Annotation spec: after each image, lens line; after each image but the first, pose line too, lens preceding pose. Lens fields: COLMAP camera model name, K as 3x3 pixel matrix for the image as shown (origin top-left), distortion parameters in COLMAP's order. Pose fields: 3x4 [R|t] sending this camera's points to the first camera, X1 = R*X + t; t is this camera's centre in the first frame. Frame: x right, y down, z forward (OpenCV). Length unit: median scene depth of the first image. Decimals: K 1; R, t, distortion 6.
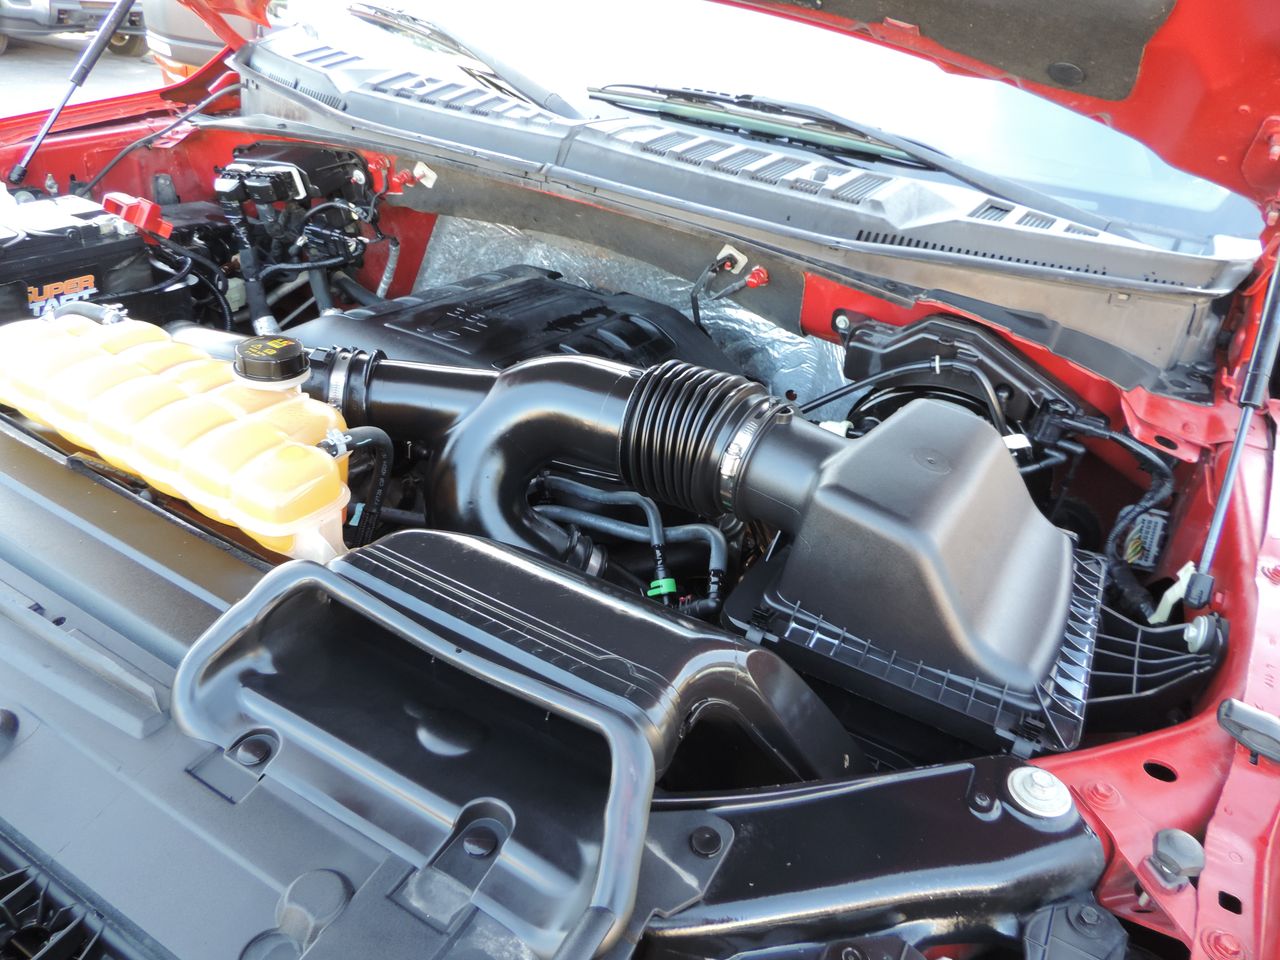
lens RADIAL K [[892.7, 0, 640.2], [0, 892.7, 481.0], [0, 0, 1]] dist [-0.015114, -0.010152]
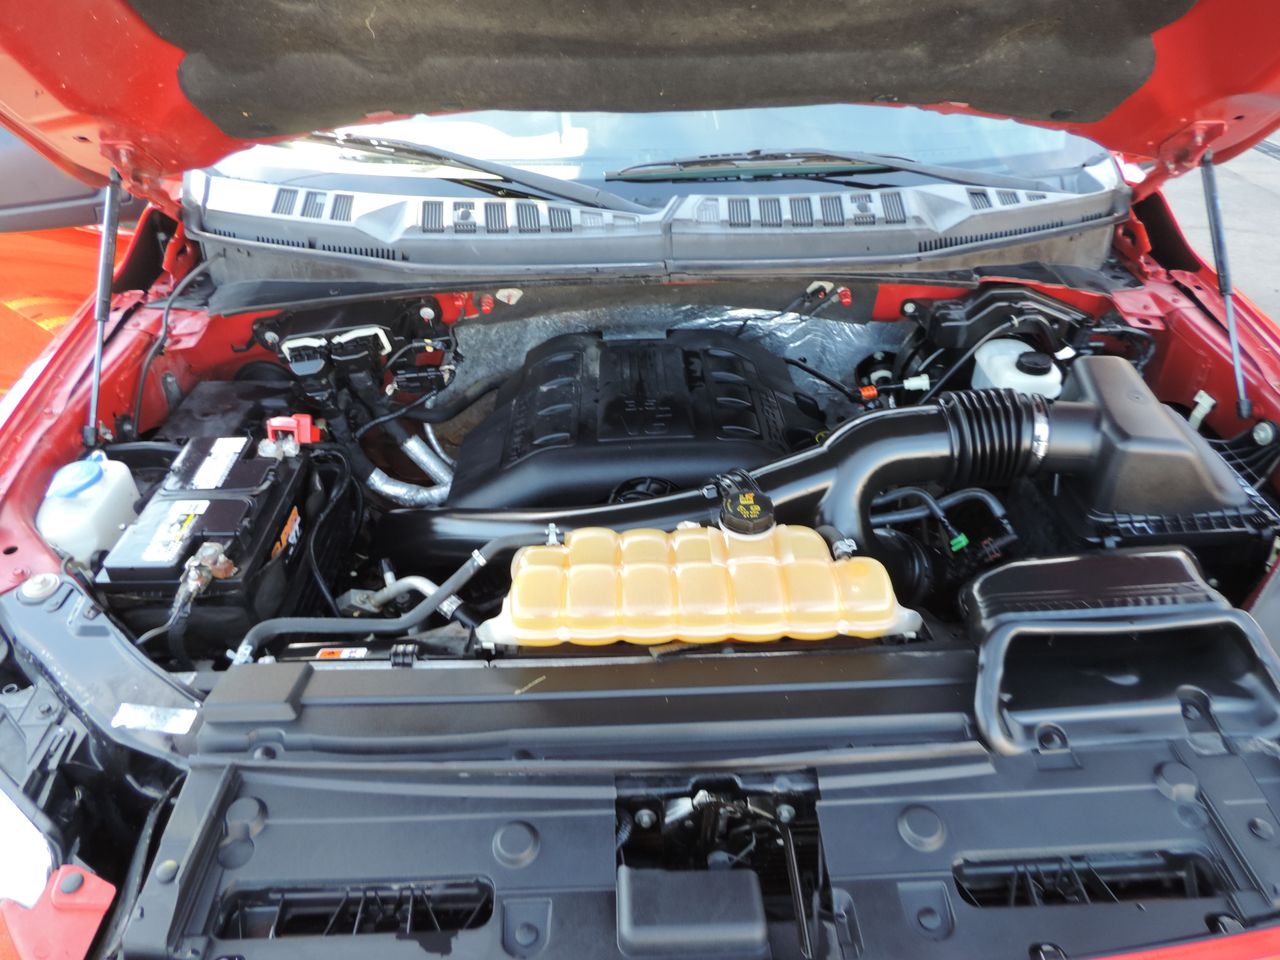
lens RADIAL K [[892.7, 0, 637.8], [0, 892.7, 477.2], [0, 0, 1]] dist [-0.015114, -0.010152]
pose [[0.844665, -0.401805, 0.353687, -0.693290], [0.360983, 0.915447, 0.177900, -0.328513], [-0.395262, -0.022591, 0.918290, -0.079071]]
